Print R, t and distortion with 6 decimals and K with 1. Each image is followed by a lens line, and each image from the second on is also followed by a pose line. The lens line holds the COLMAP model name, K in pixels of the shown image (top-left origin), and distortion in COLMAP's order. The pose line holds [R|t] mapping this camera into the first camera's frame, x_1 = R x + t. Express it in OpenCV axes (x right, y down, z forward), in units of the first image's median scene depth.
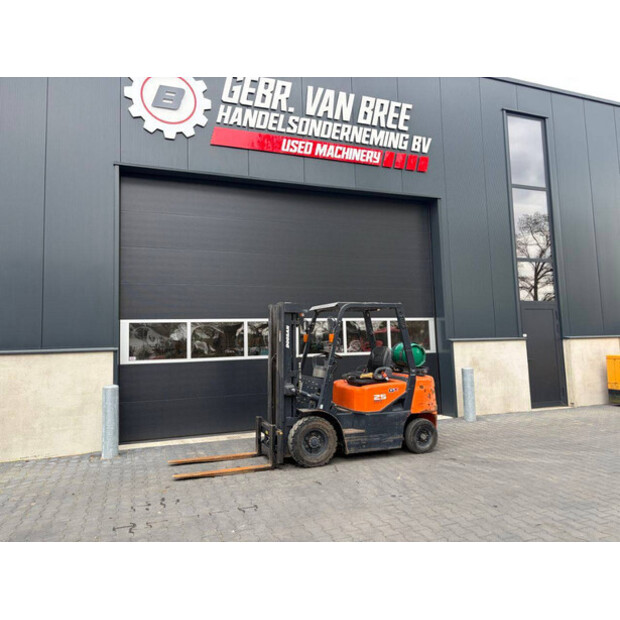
lens RADIAL K [[468.8, 0, 308.1], [0, 468.8, 299.7], [0, 0, 1]] dist [0.047002, -0.056867]
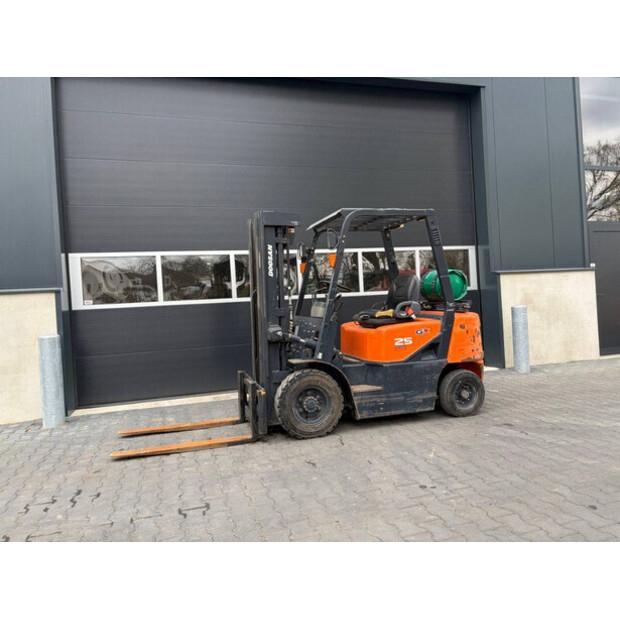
lens RADIAL K [[468.8, 0, 308.1], [0, 468.8, 299.7], [0, 0, 1]] dist [0.047002, -0.056867]
pose [[0.997536, -0.027690, -0.064460, 0.053951], [0.033307, 0.995585, 0.087751, 0.073484], [0.061746, -0.089682, 0.994055, 0.274903]]
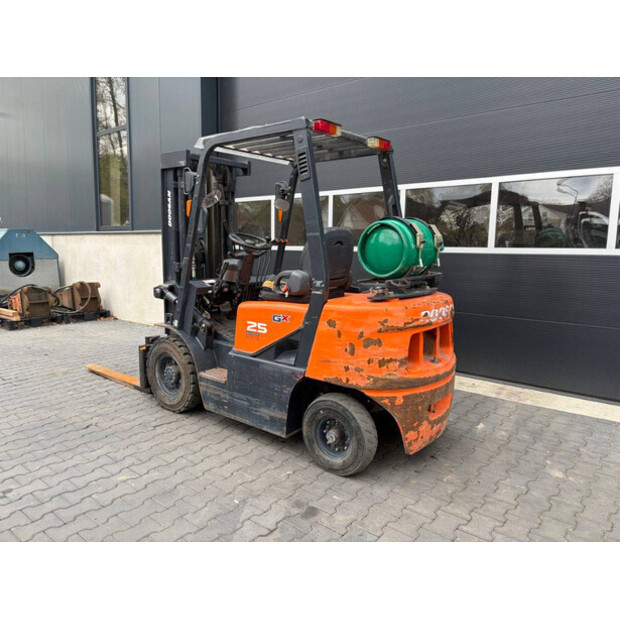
lens RADIAL K [[468.8, 0, 308.1], [0, 468.8, 299.7], [0, 0, 1]] dist [0.047002, -0.056867]
pose [[0.502377, 0.130693, -0.854715, 0.580307], [0.055464, 0.981604, 0.182695, 0.088021], [0.862868, -0.139188, 0.485886, 0.783862]]
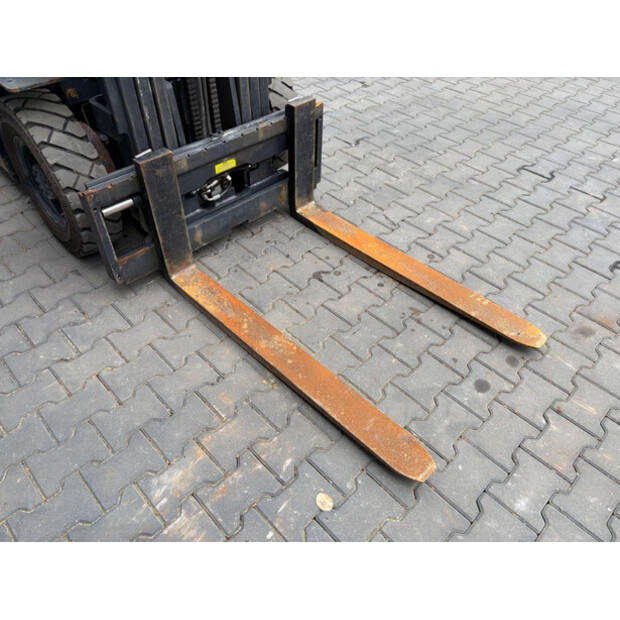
lens RADIAL K [[468.8, 0, 308.1], [0, 468.8, 299.7], [0, 0, 1]] dist [0.047002, -0.056867]
pose [[-0.405490, -0.631687, 0.660719, -0.338362], [-0.085125, 0.745762, 0.660752, 0.141396], [-0.910127, 0.211685, -0.356171, 1.031607]]
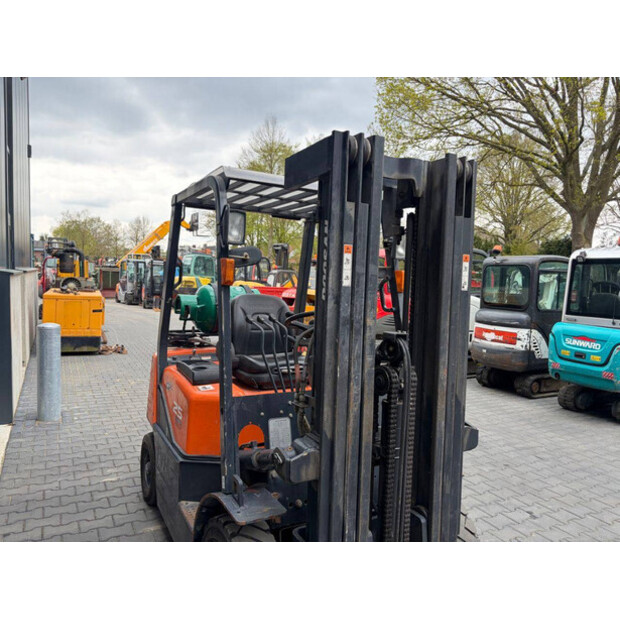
lens RADIAL K [[468.8, 0, 308.1], [0, 468.8, 299.7], [0, 0, 1]] dist [0.047002, -0.056867]
pose [[-0.139530, -0.030465, 0.989749, -0.327795], [-0.123081, 0.992309, 0.013193, 0.097842], [-0.982539, -0.119978, -0.142206, 1.073606]]
